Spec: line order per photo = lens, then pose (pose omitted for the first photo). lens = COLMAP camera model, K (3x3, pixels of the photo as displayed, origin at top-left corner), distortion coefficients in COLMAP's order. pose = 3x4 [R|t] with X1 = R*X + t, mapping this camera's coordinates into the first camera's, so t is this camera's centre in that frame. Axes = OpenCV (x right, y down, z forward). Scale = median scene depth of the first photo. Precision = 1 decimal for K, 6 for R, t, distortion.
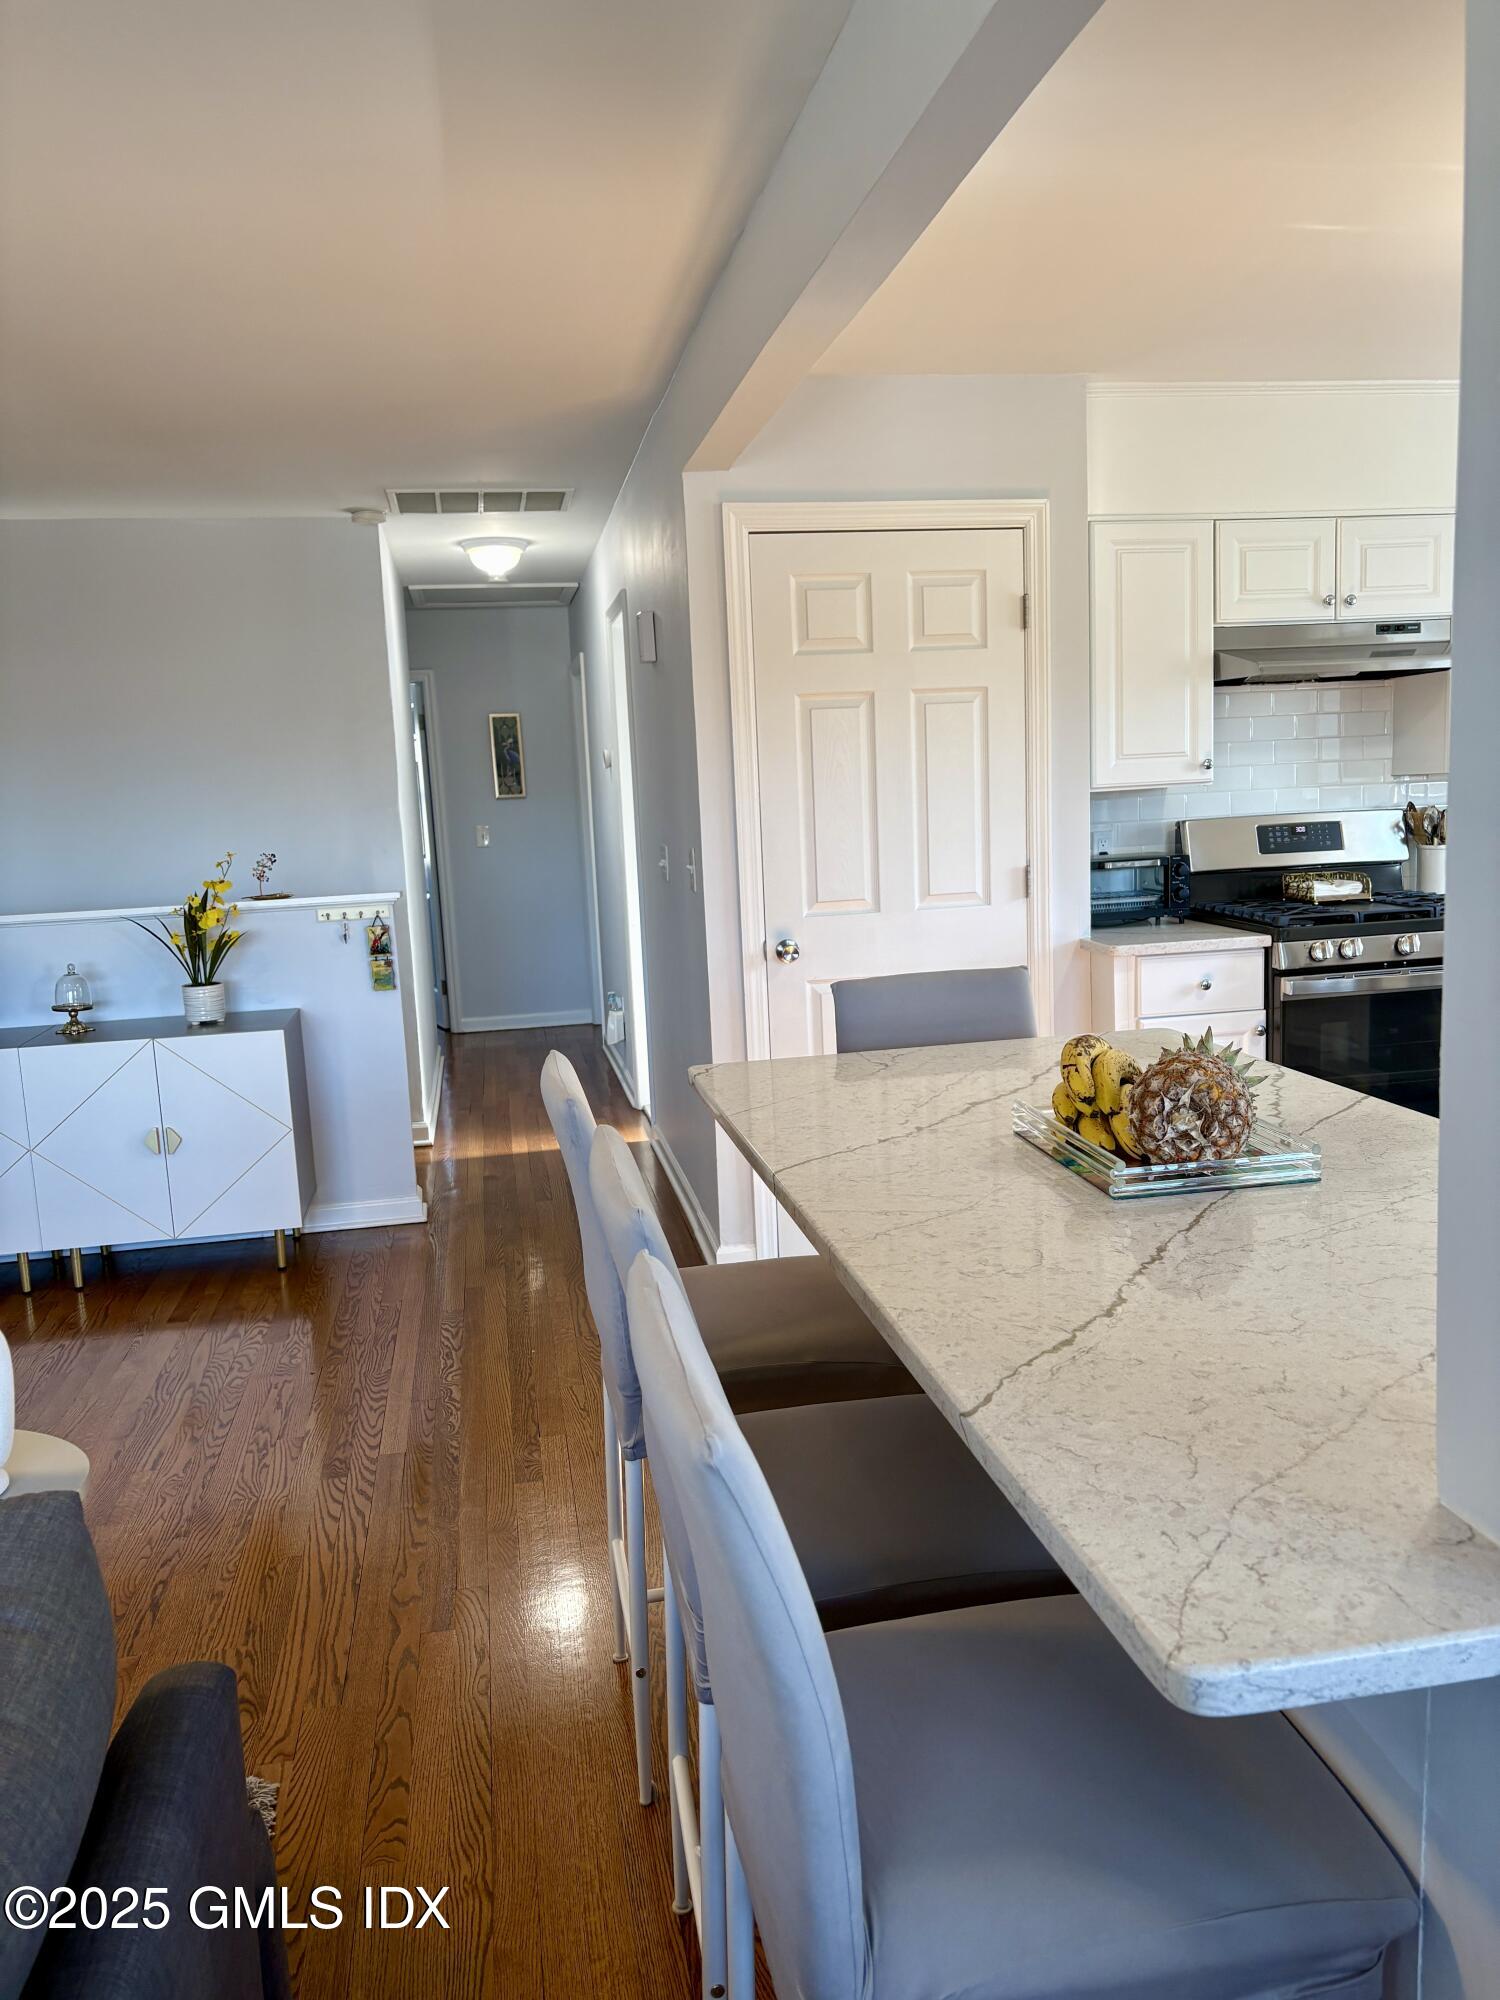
lens RADIAL K [[1498.6, 0, 763.0], [0, 1498.6, 987.8], [0, 0, 1]] dist [0.037389, -0.046479]
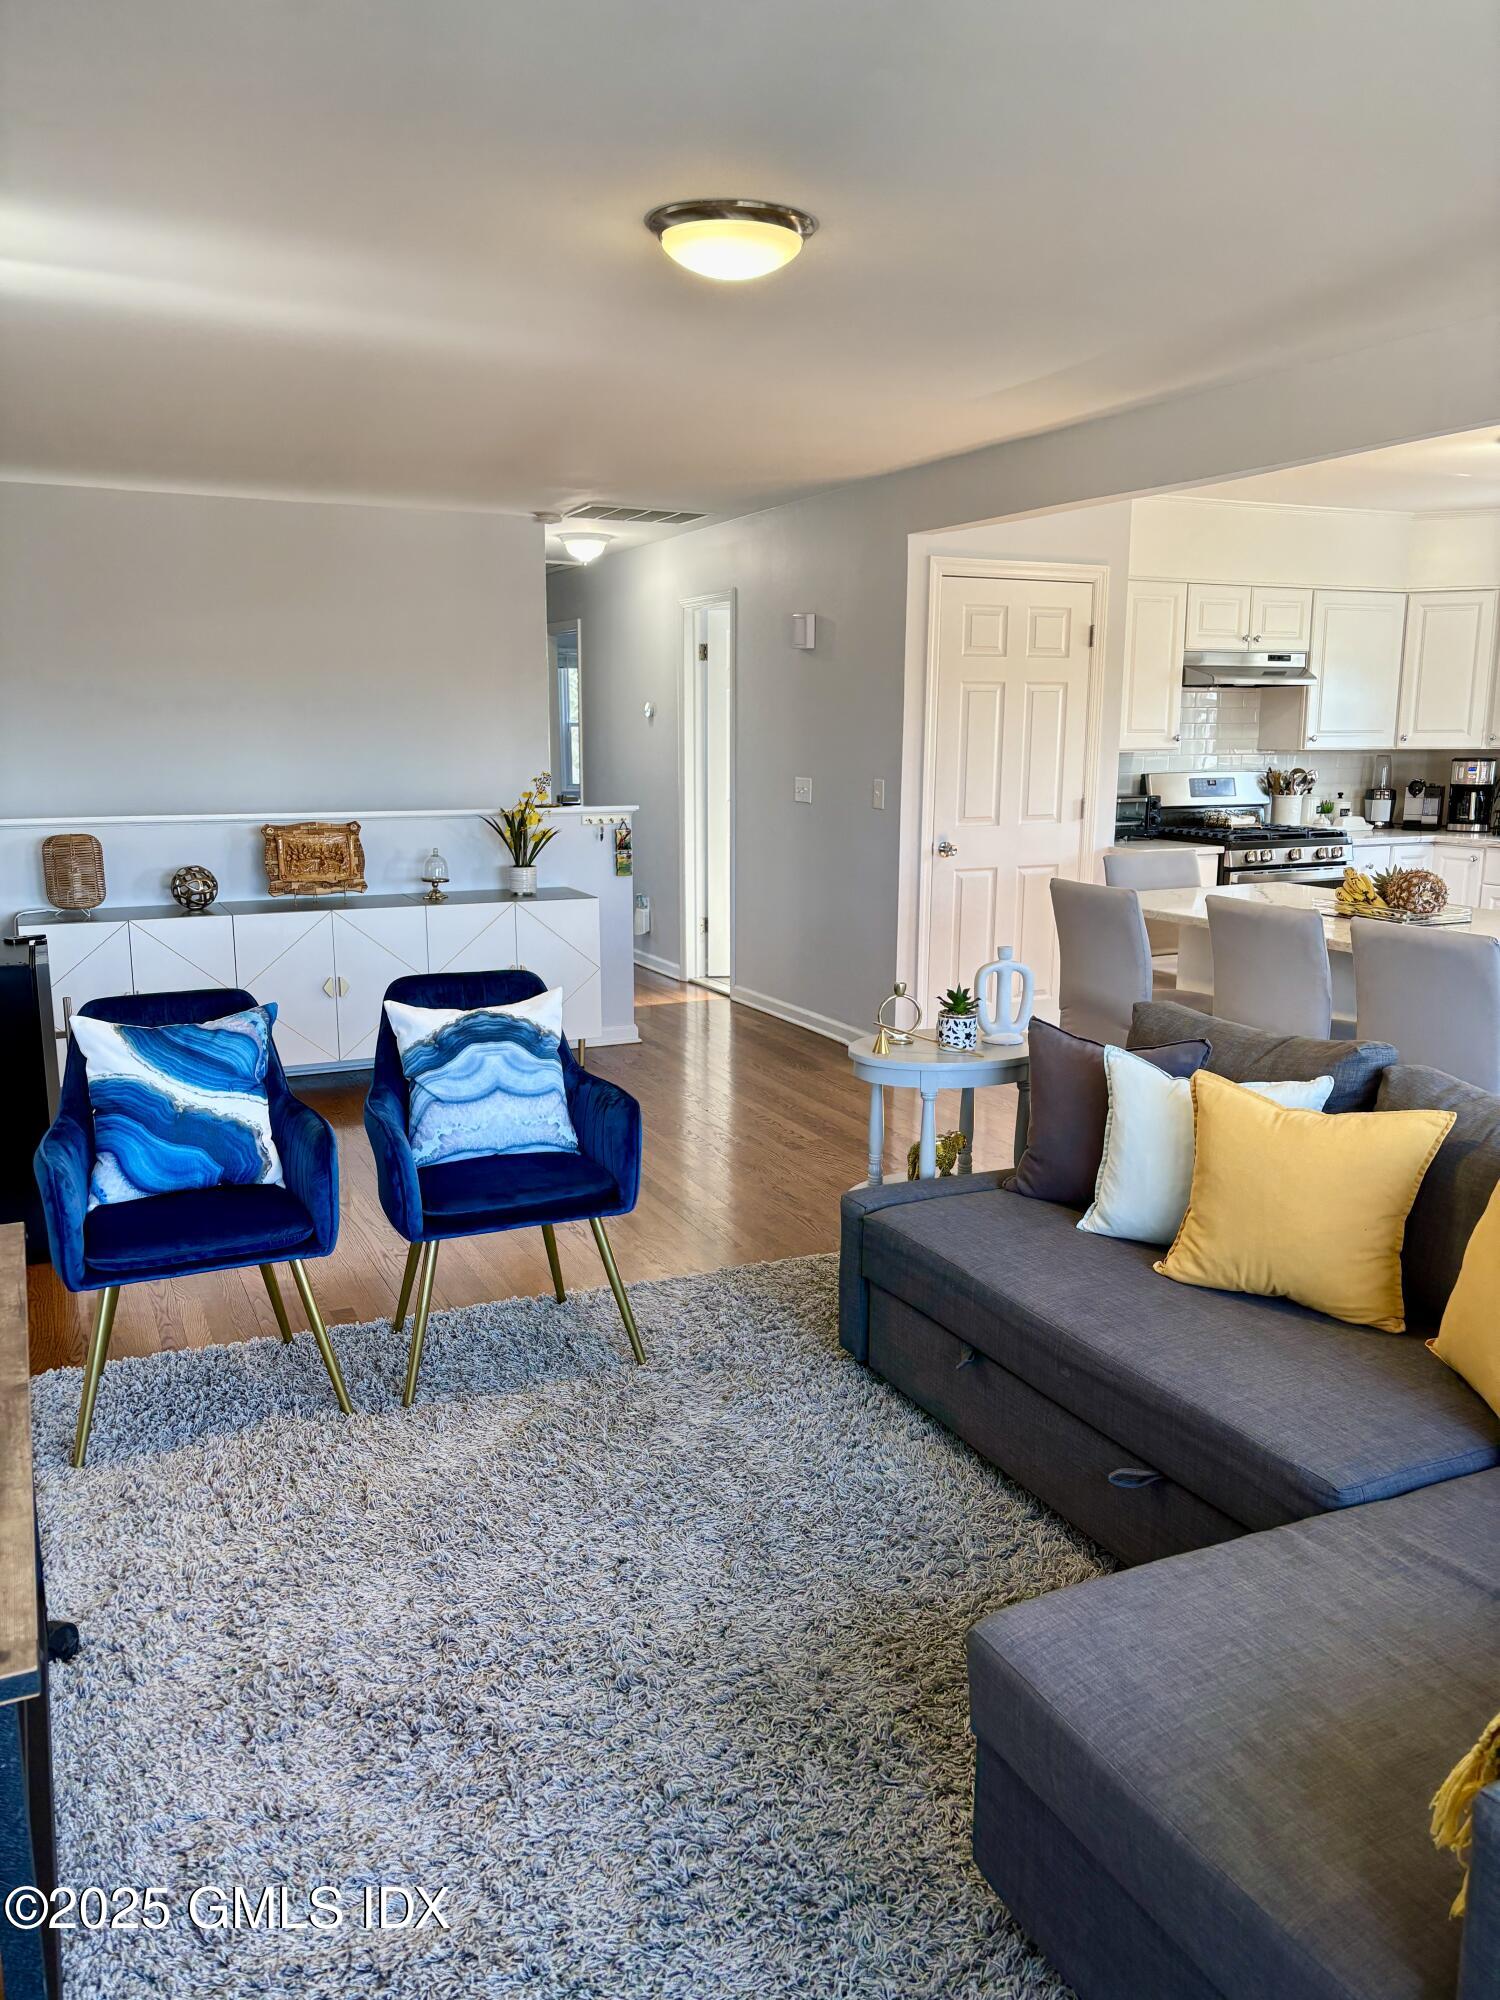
lens RADIAL K [[1498.6, 0, 732.3], [0, 1498.6, 1008.0], [0, 0, 1]] dist [0.037389, -0.046479]
pose [[0.965335, -0.003271, 0.260995, -0.572721], [-0.008546, 0.998989, 0.044129, 0.069277], [-0.260875, -0.044830, 0.964331, -0.418016]]
